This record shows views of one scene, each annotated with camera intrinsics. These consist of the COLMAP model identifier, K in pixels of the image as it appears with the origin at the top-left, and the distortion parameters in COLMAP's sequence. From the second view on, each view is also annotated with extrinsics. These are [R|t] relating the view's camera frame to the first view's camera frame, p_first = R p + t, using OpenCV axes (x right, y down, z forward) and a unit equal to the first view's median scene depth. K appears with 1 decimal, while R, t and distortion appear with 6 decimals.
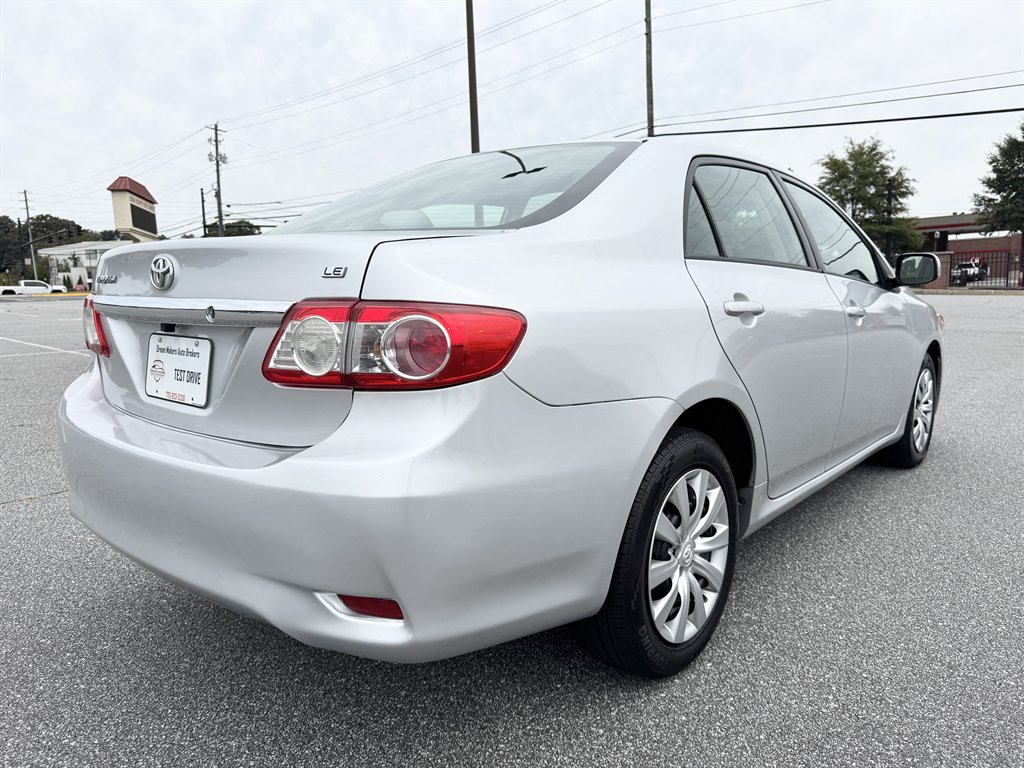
lens RADIAL K [[731.1, 0, 514.5], [0, 731.1, 384.0], [0, 0, 1]] dist [-0.004388, 0.000718]
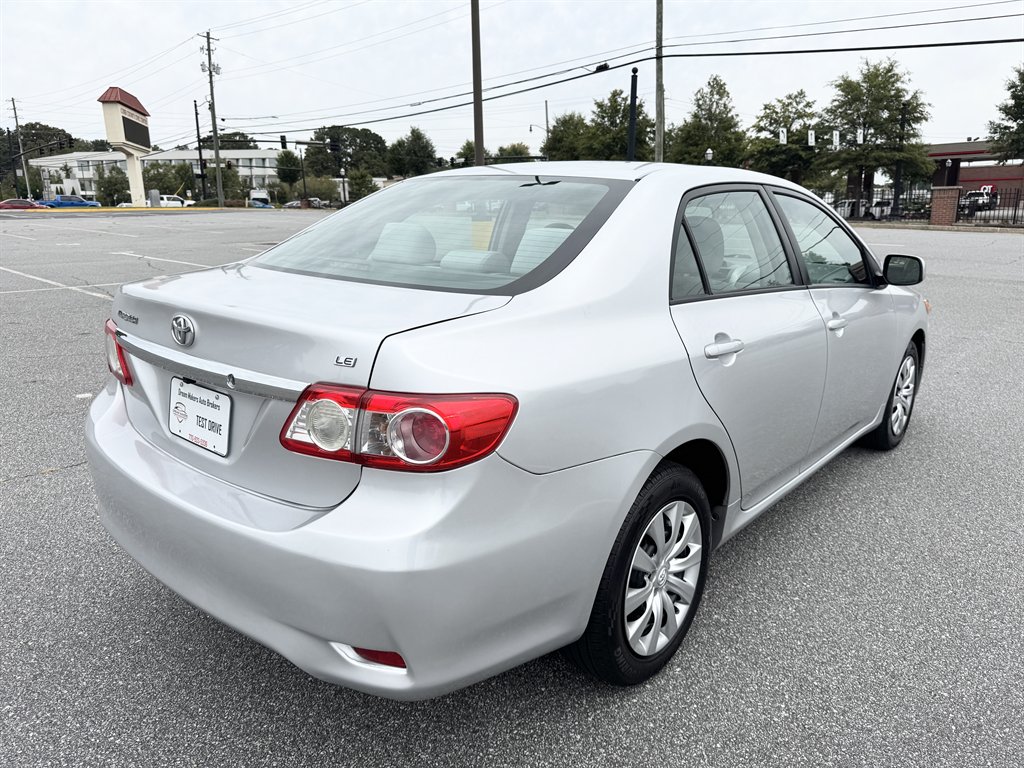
lens RADIAL K [[727.0, 0, 511.7], [0, 727.0, 386.1], [0, 0, 1]] dist [0.001482, -0.005650]
pose [[0.999851, 0.017247, -0.000736, 0.004956], [-0.017080, 0.994559, 0.102764, -0.168149], [0.002504, -0.102736, 0.994705, -0.069187]]
